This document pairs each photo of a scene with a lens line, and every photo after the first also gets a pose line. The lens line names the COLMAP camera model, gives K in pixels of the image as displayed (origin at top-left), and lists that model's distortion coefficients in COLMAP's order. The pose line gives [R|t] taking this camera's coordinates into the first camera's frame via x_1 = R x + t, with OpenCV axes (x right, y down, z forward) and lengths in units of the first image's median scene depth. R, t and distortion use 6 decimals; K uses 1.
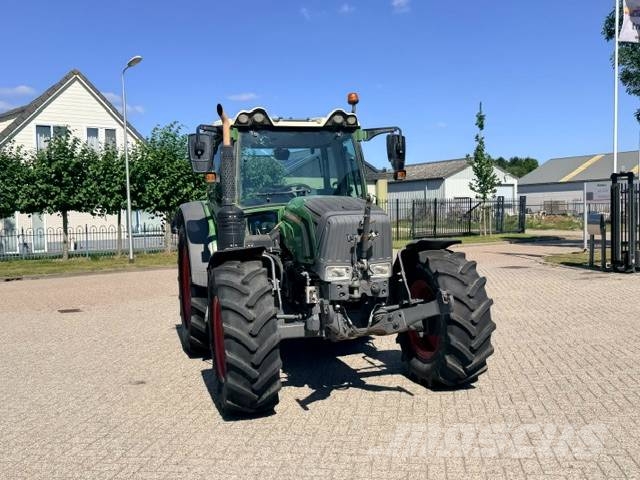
lens RADIAL K [[618.6, 0, 325.0], [0, 618.6, 240.2], [0, 0, 1]] dist [0.045275, 0.000000]
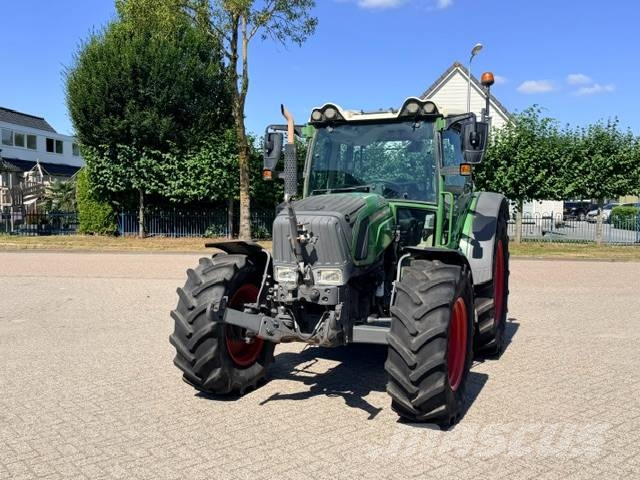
lens RADIAL K [[618.6, 0, 322.4], [0, 618.6, 246.4], [0, 0, 1]] dist [0.045275, 0.000000]
pose [[0.762416, 0.074677, -0.642764, 0.533261], [-0.052389, 0.997181, 0.053712, -0.035763], [0.644963, -0.007277, 0.764179, 0.222353]]
